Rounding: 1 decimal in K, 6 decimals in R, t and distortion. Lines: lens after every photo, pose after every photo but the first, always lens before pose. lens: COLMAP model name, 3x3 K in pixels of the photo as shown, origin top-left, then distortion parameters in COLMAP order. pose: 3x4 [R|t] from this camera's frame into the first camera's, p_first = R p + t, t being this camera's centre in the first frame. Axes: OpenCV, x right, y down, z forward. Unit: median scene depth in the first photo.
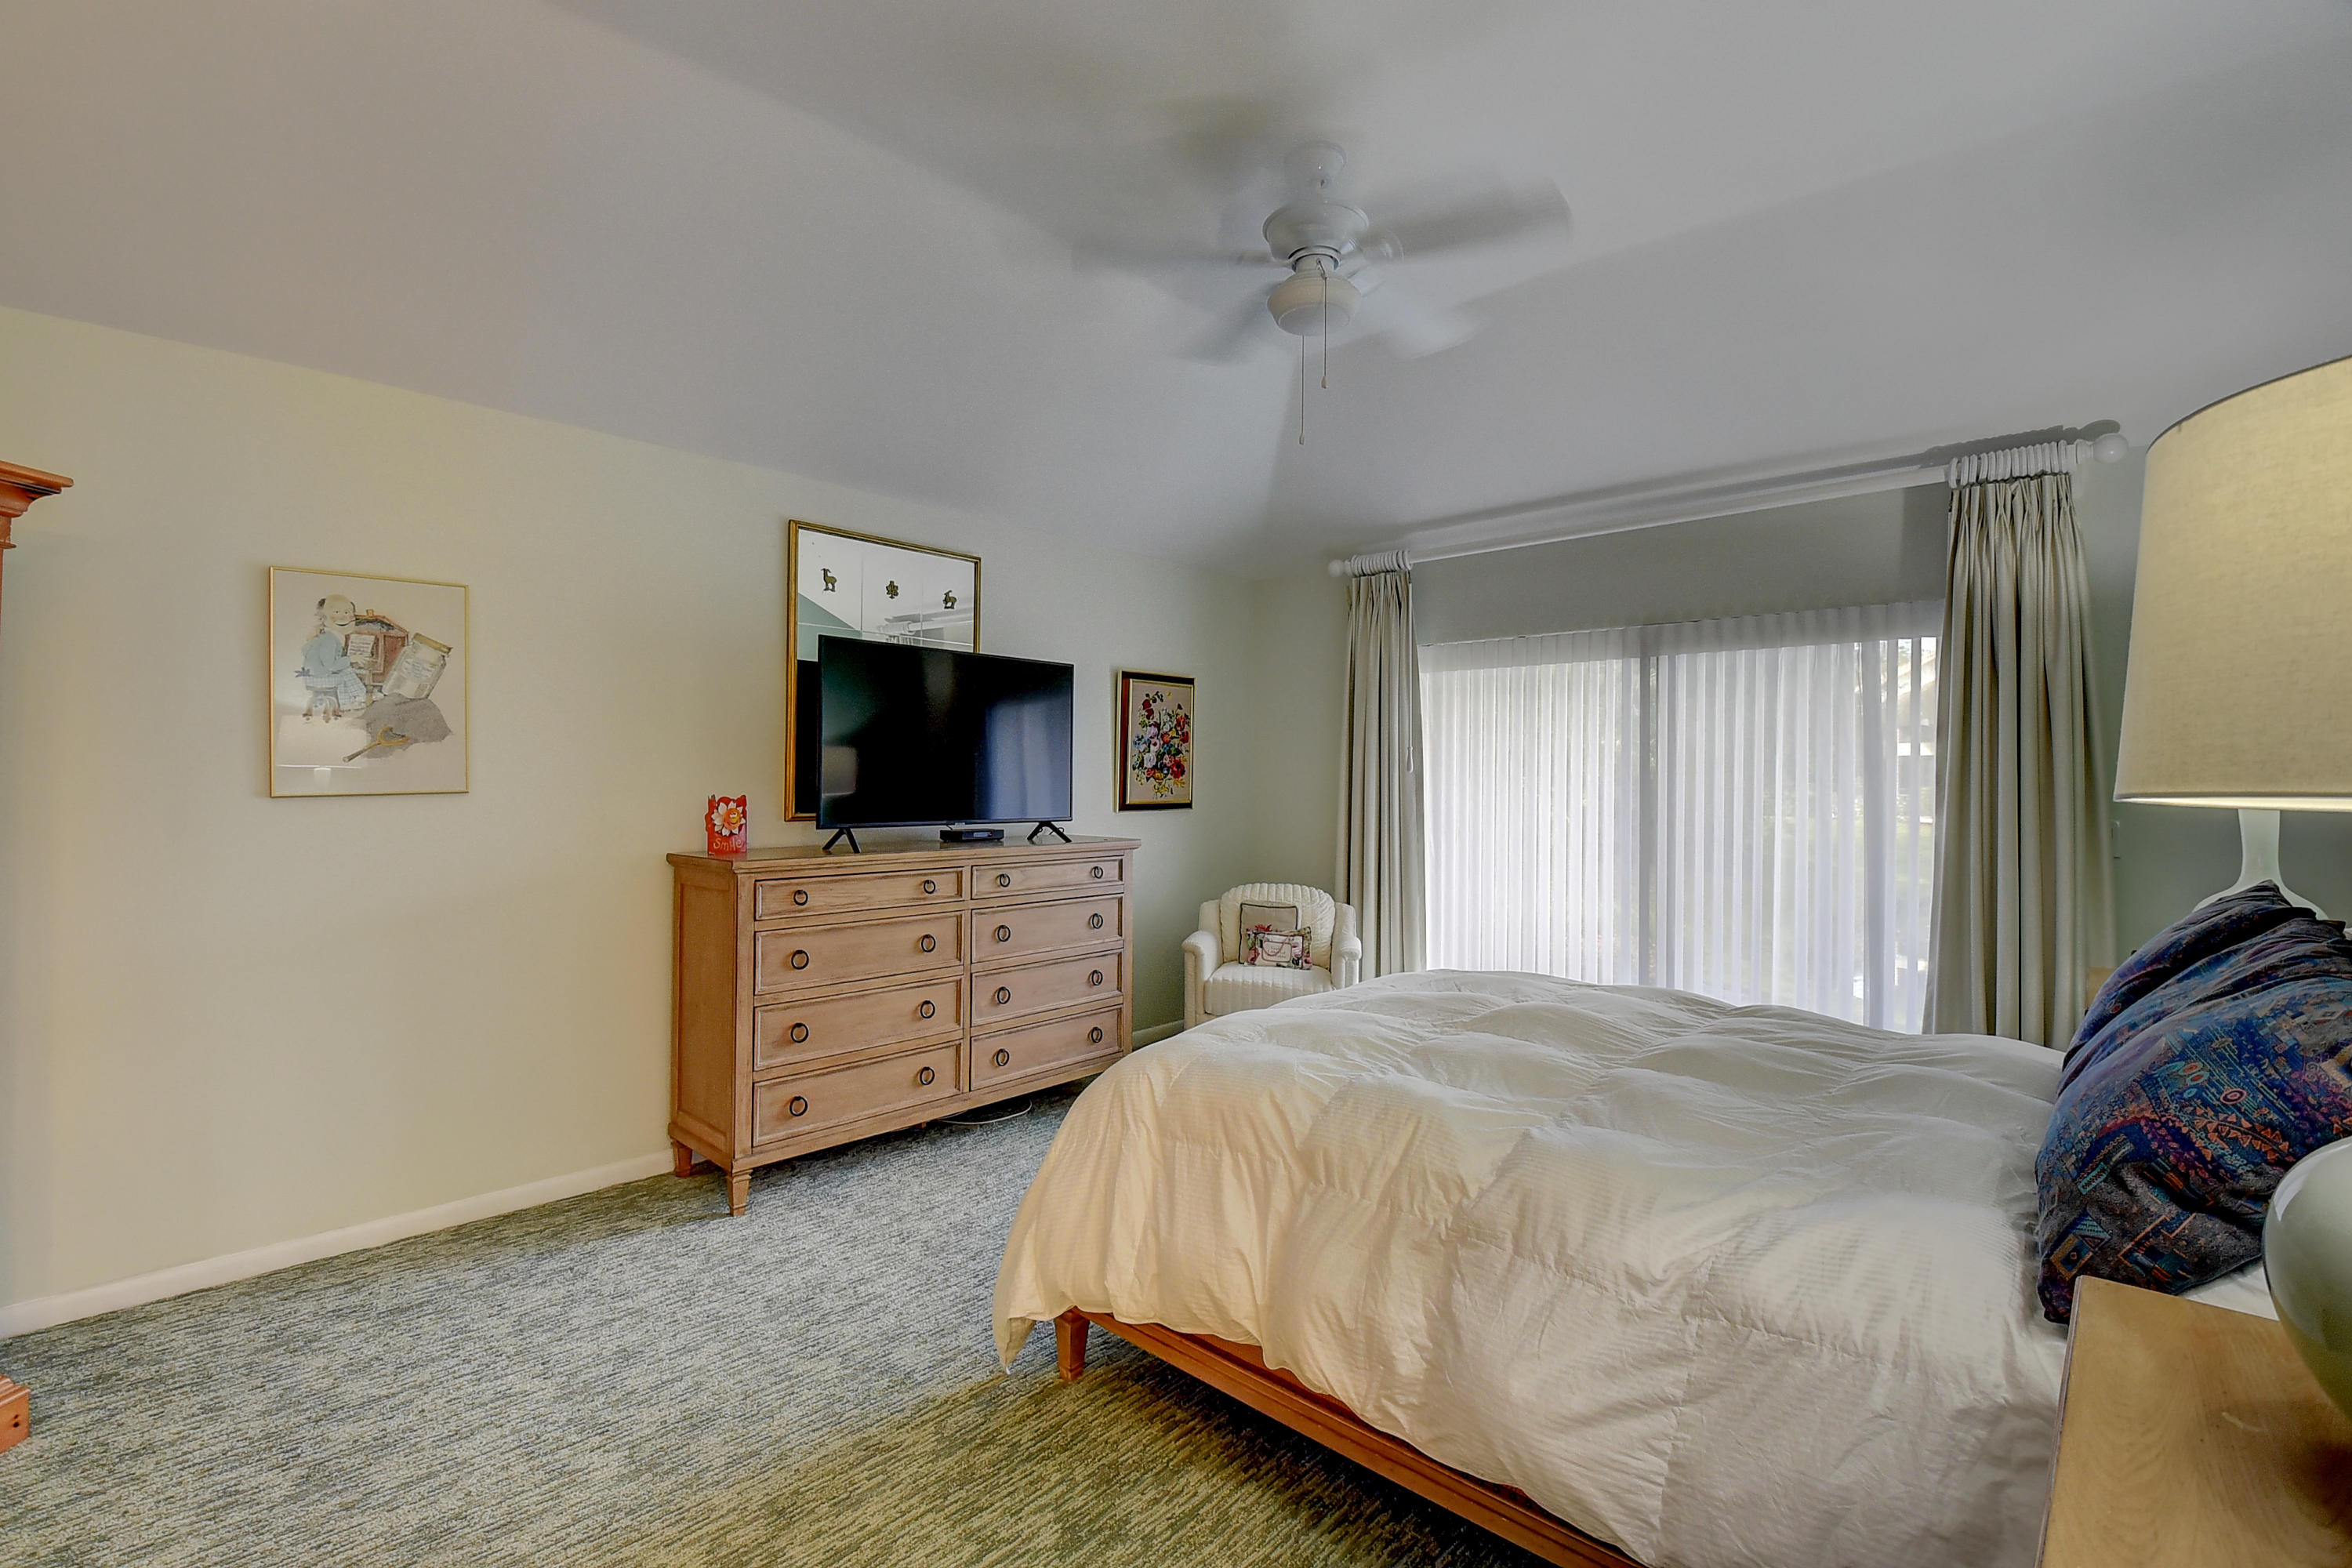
lens RADIAL K [[1038.1, 0, 1176.2], [0, 1038.1, 770.4], [0, 0, 1]] dist [0.009111, -0.018921]
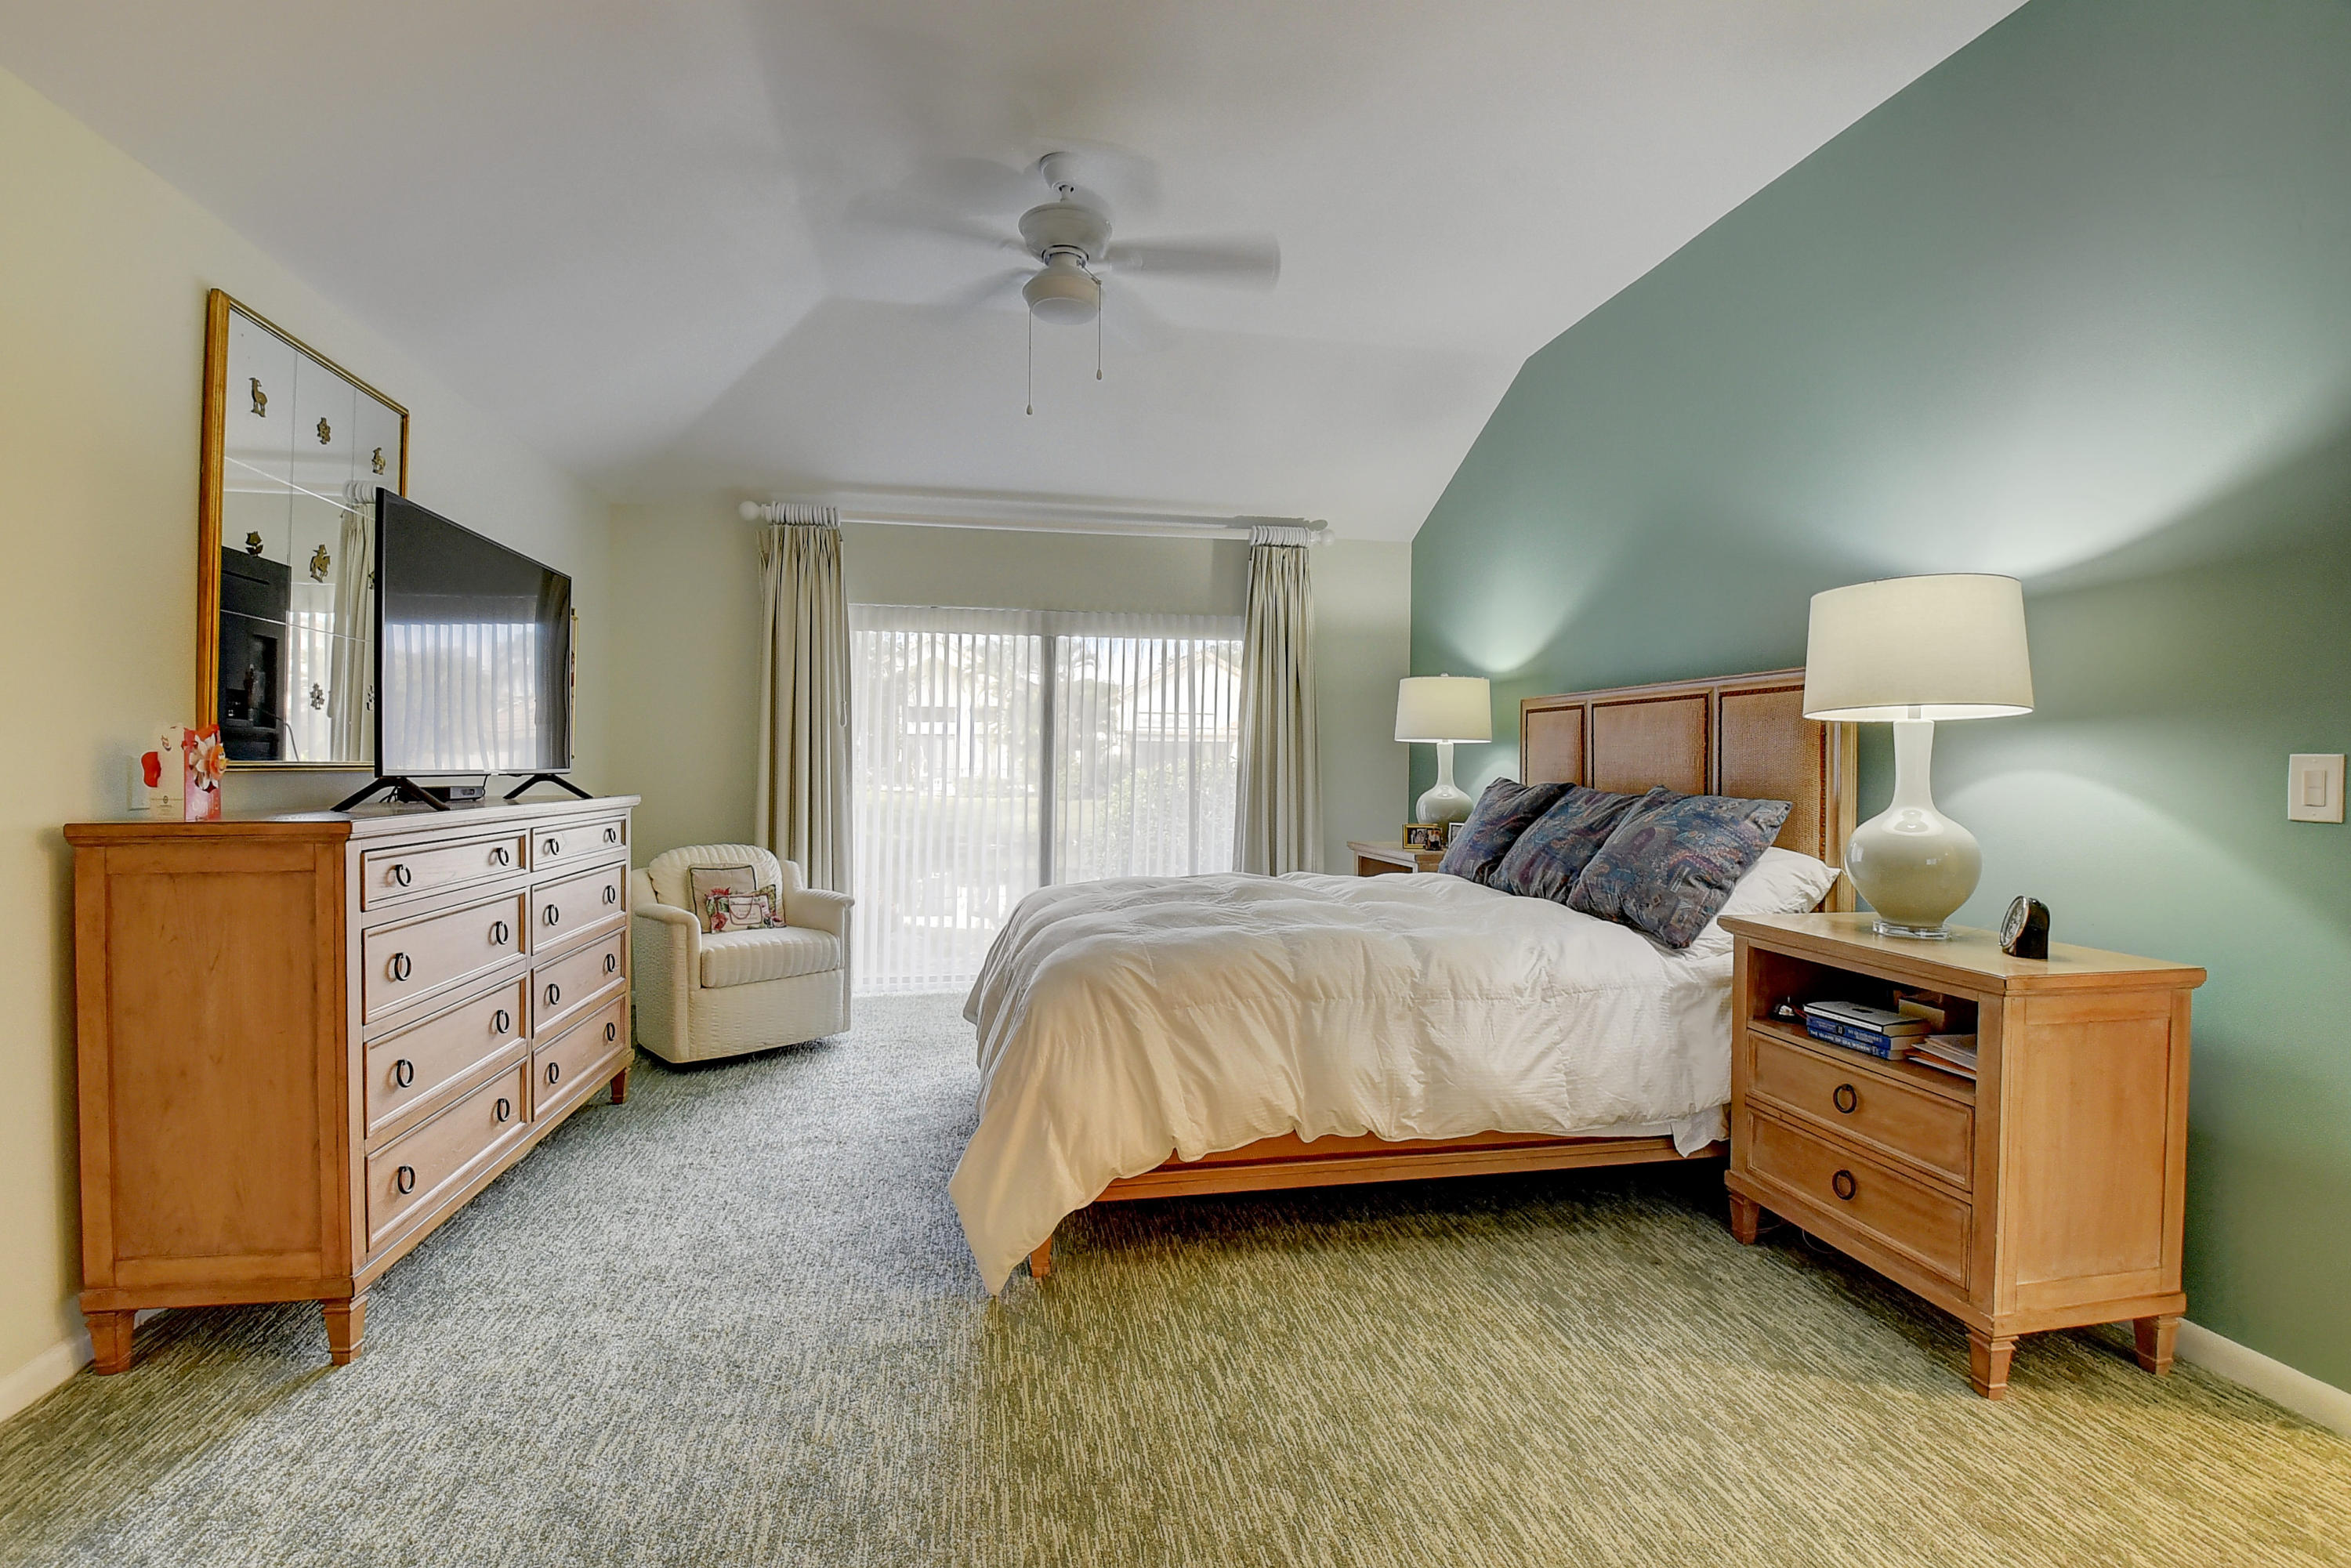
lens RADIAL K [[1046.7, 0, 1174.5], [0, 1046.7, 763.4], [0, 0, 1]] dist [0.022907, -0.020884]
pose [[0.596717, -0.003370, 0.802445, -0.541195], [-0.006547, 0.999937, 0.009069, 0.035203], [-0.802425, -0.010665, 0.596658, 0.161452]]
